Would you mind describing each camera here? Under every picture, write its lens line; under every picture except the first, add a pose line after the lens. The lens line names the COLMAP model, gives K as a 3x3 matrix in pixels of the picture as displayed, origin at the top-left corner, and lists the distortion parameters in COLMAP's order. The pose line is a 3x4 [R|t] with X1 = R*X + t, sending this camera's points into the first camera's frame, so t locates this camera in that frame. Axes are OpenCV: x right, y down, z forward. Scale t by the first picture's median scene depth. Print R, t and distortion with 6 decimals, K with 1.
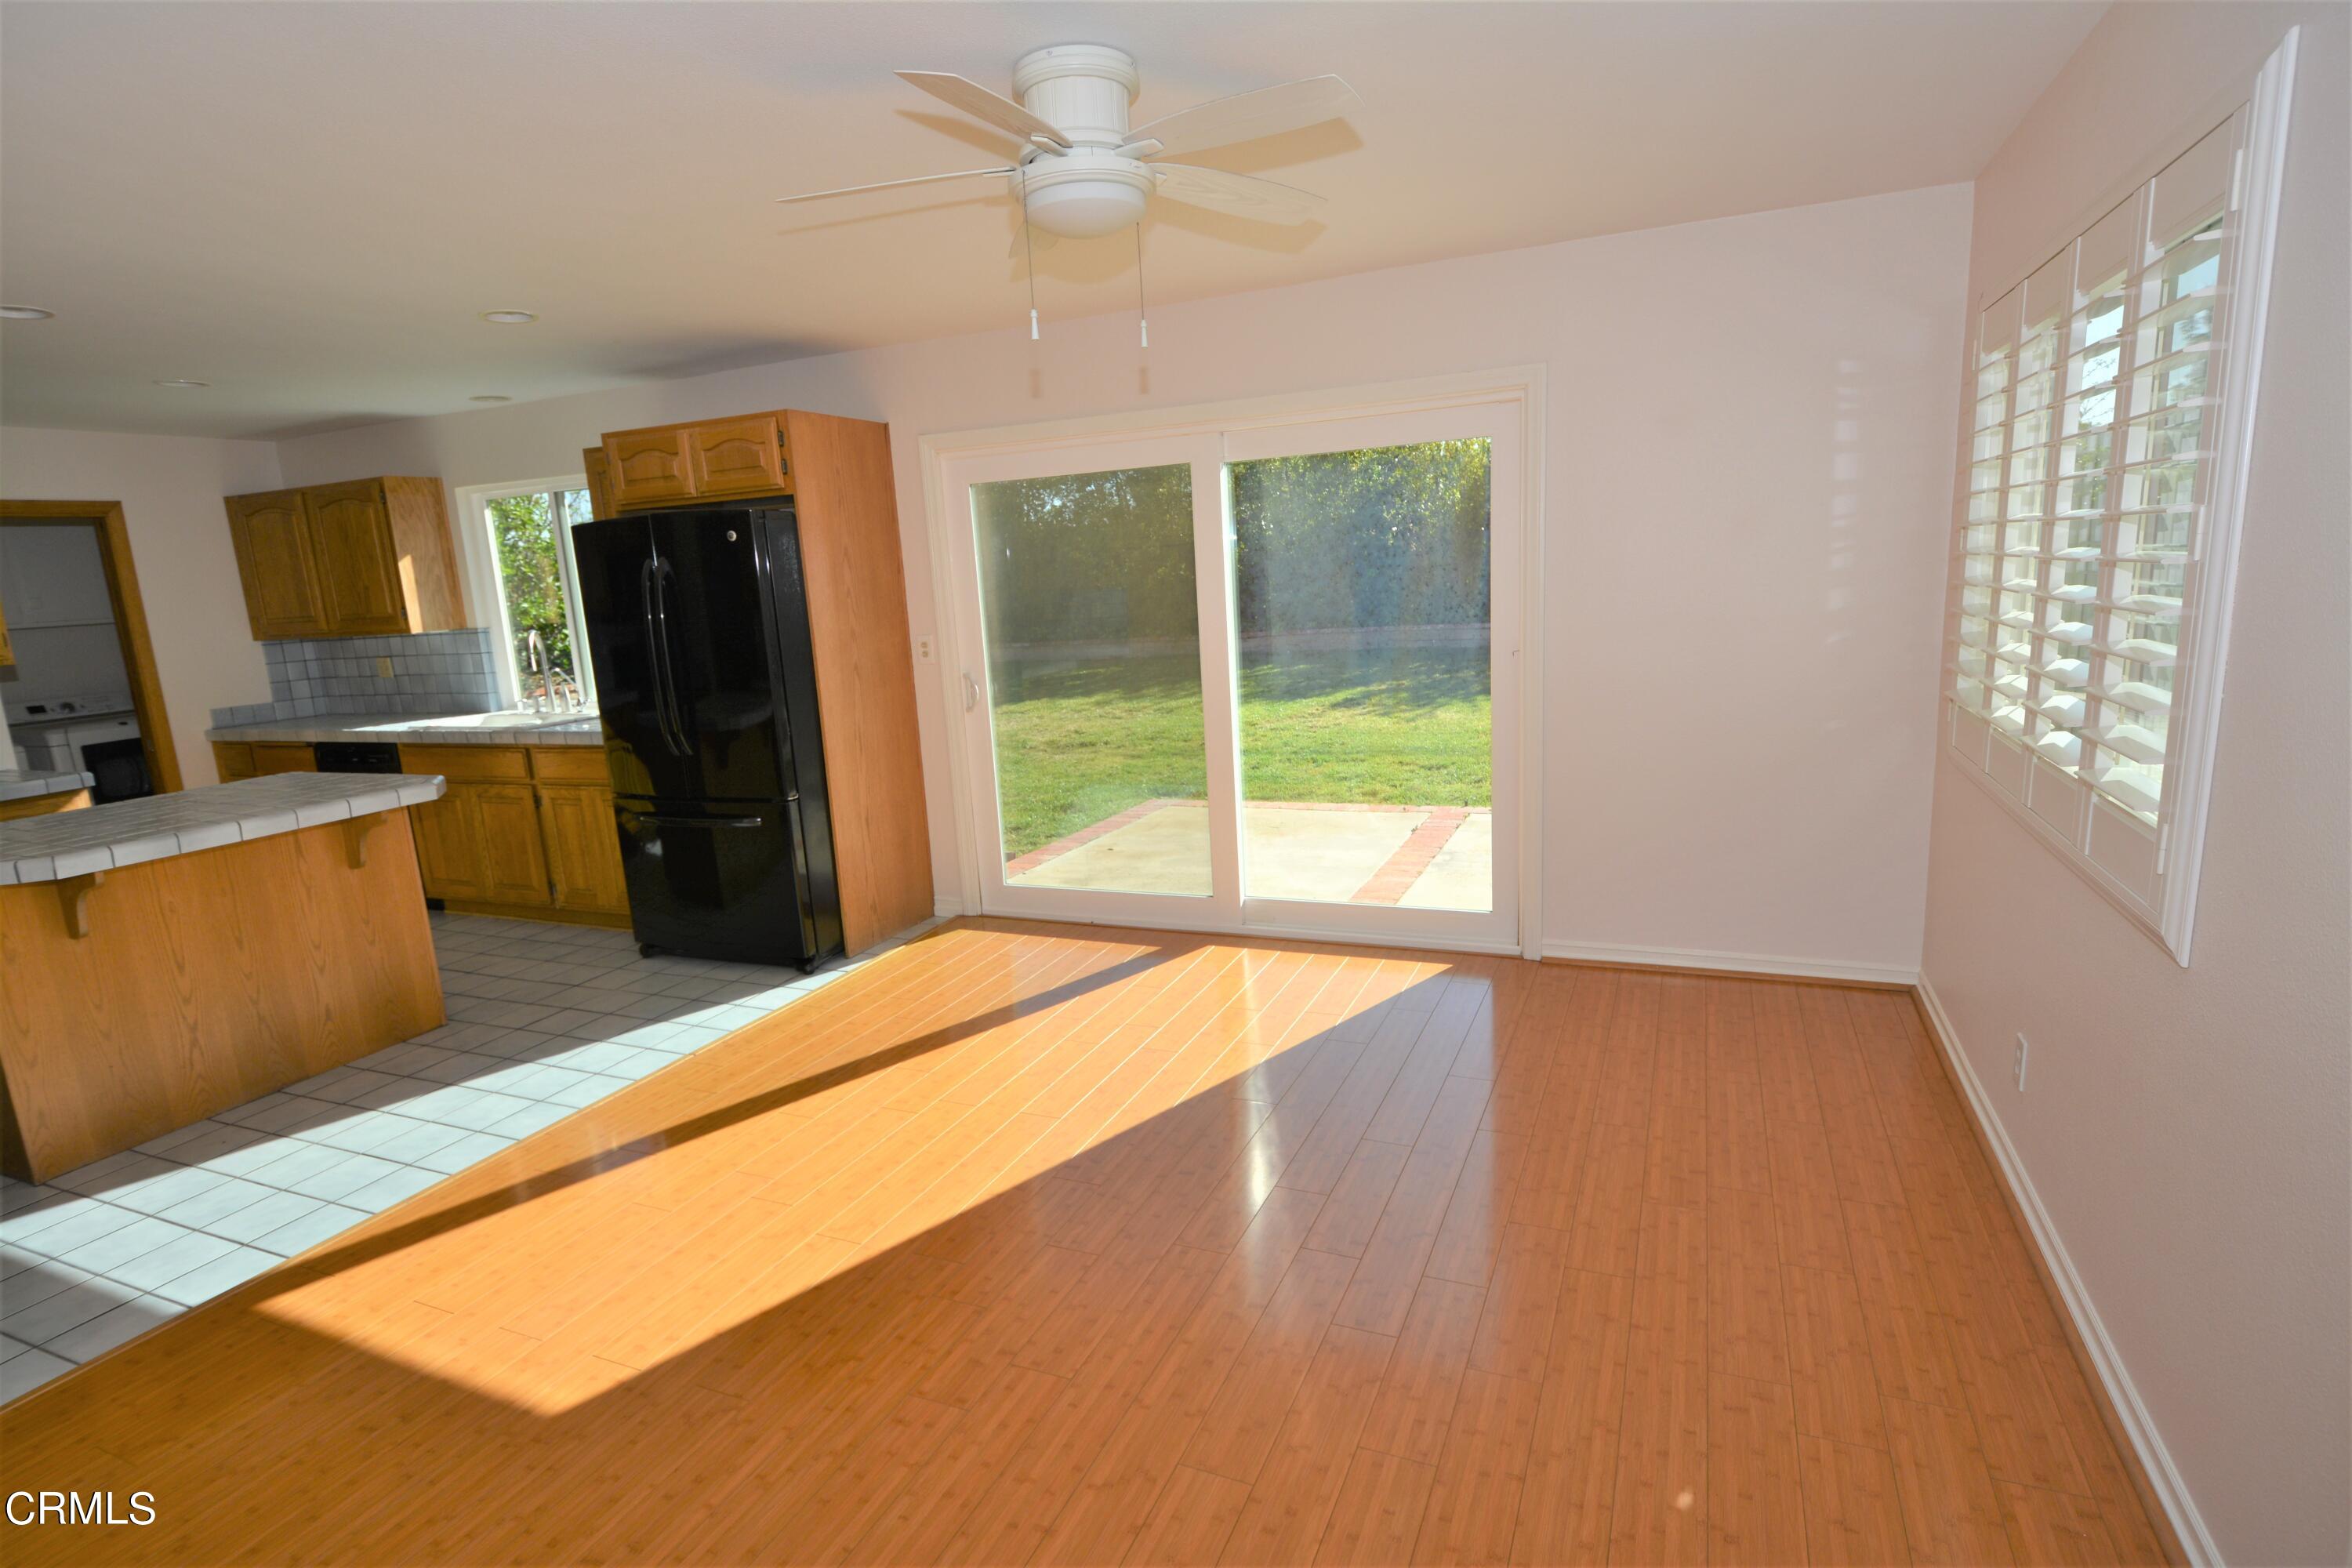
lens RADIAL K [[1176.9, 0, 1171.7], [0, 1176.9, 805.2], [0, 0, 1]] dist [0.001033, -0.008382]
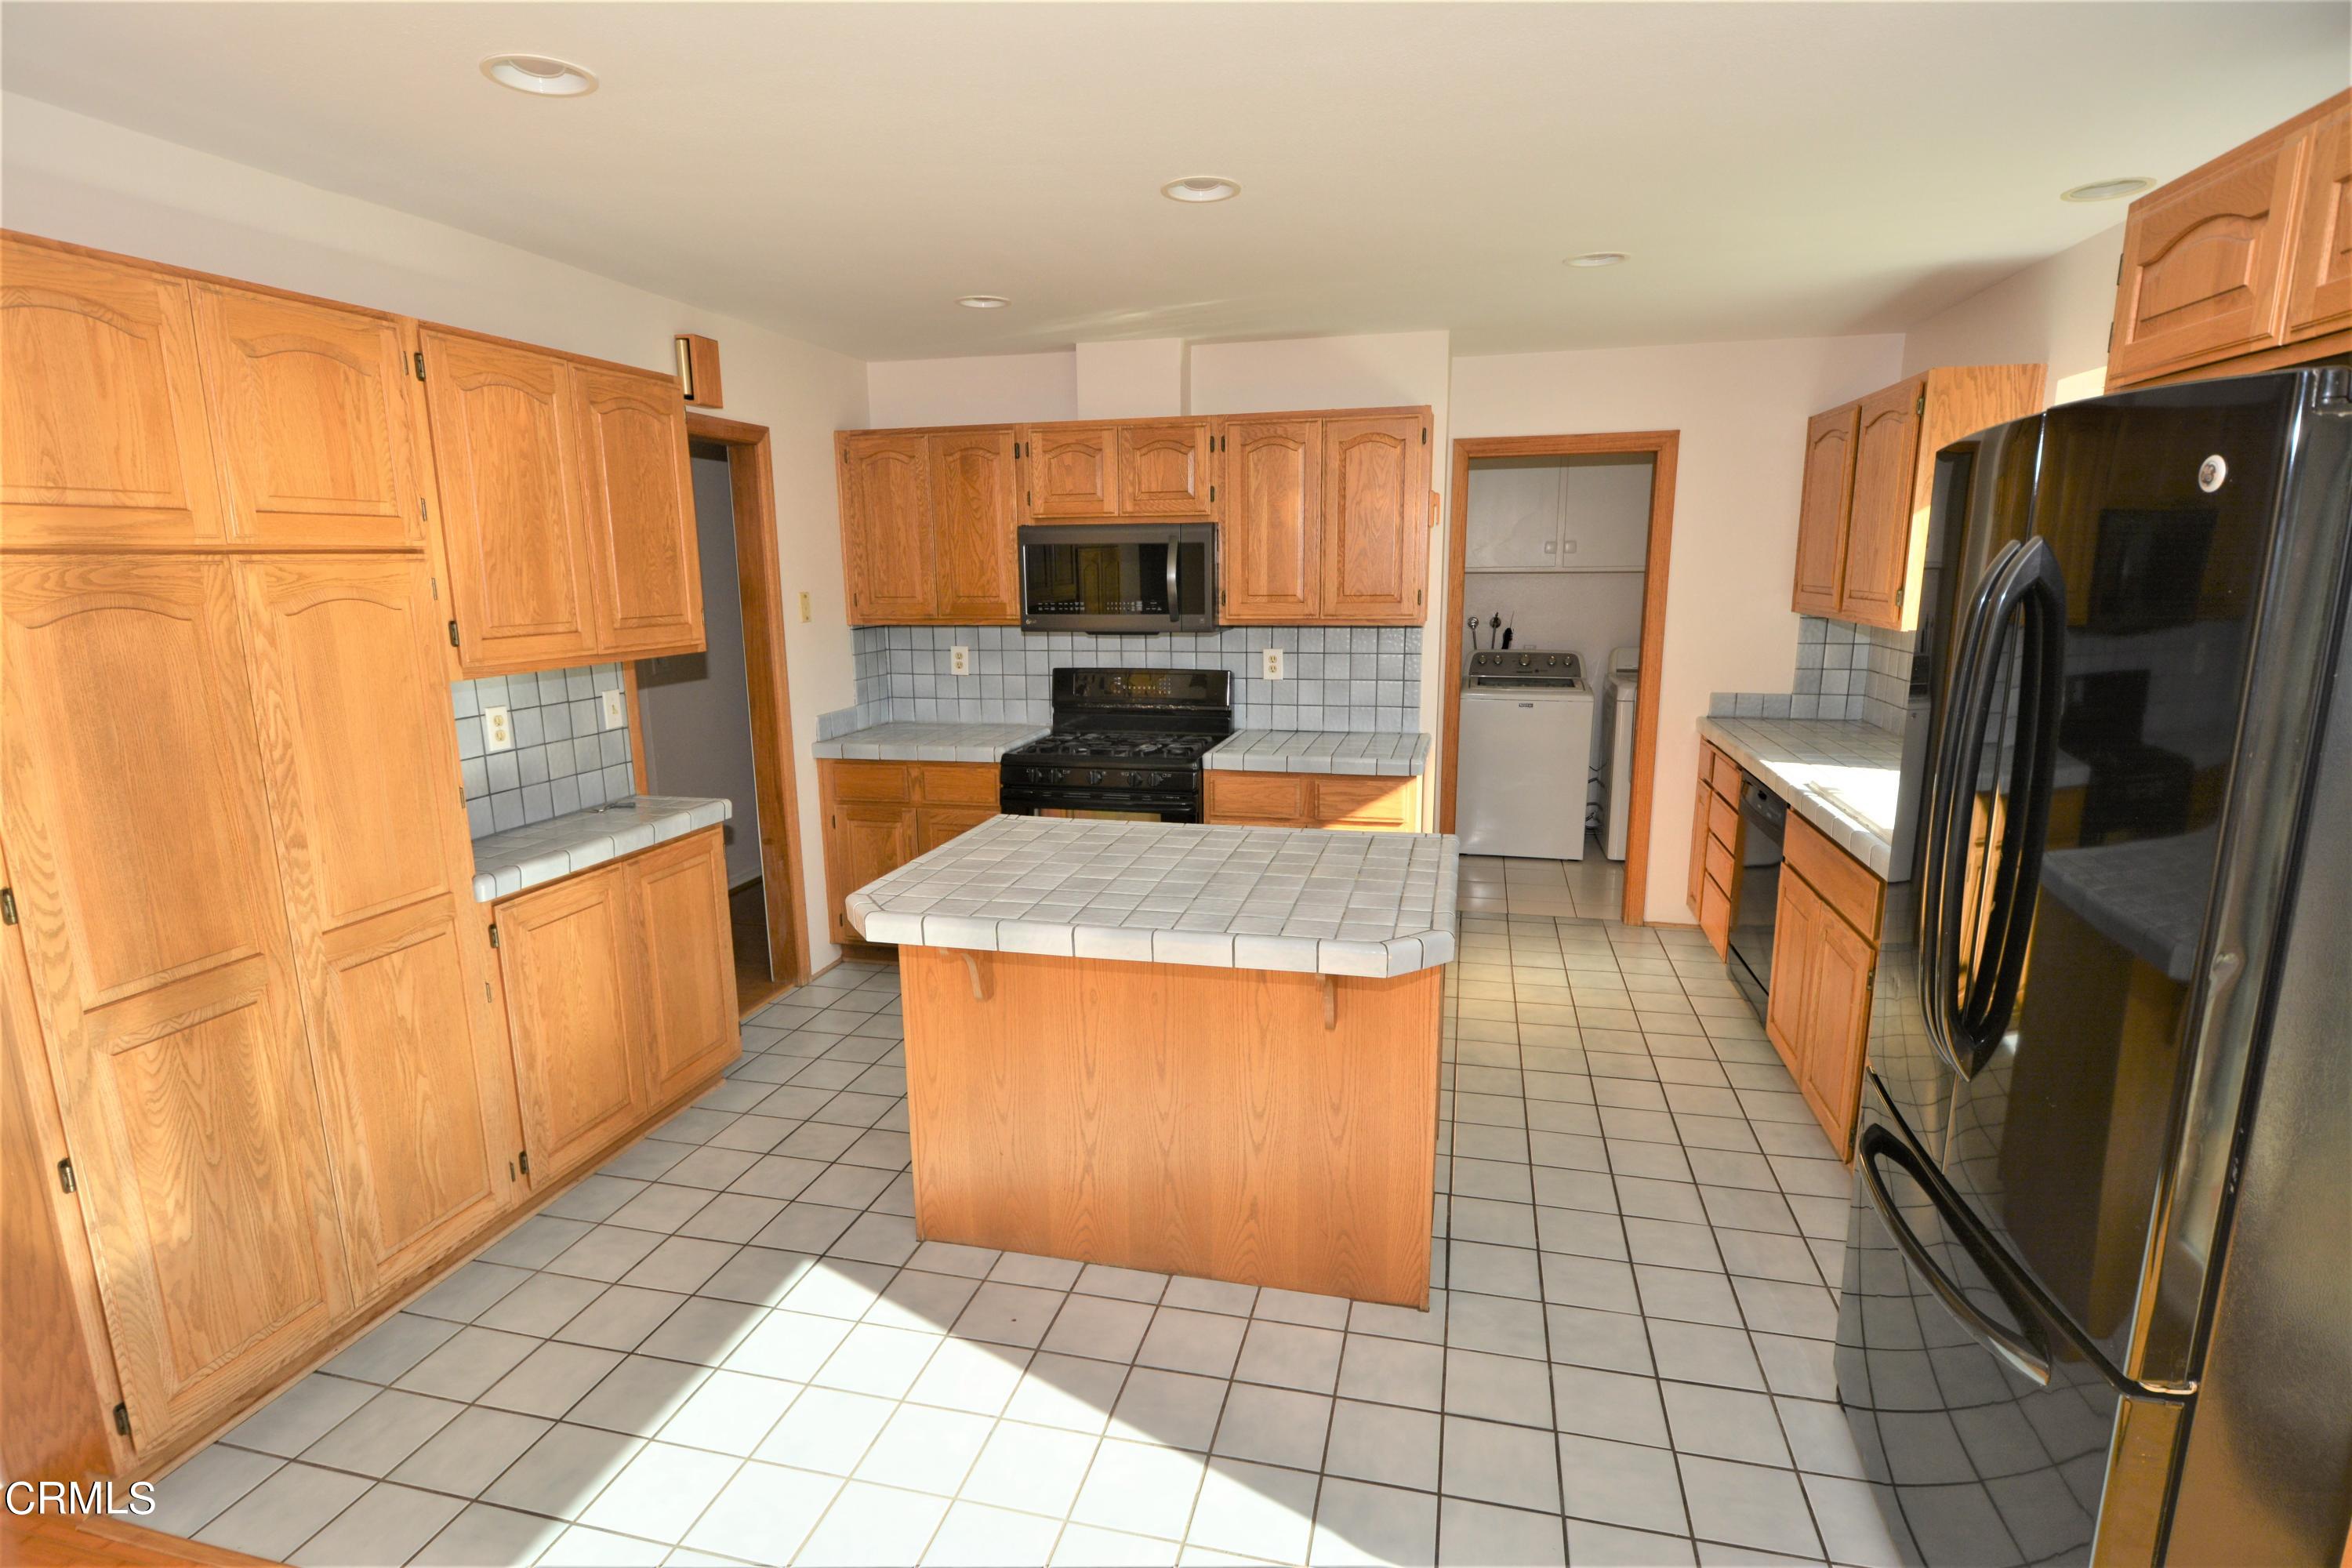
lens RADIAL K [[1198.0, 0, 1149.0], [0, 1198.0, 805.5], [0, 0, 1]] dist [0.003386, -0.016973]
pose [[0.148461, 0.251937, -0.956288, -0.084923], [-0.191156, 0.956078, 0.222205, -0.122898], [0.970267, 0.149811, 0.190100, 0.514476]]
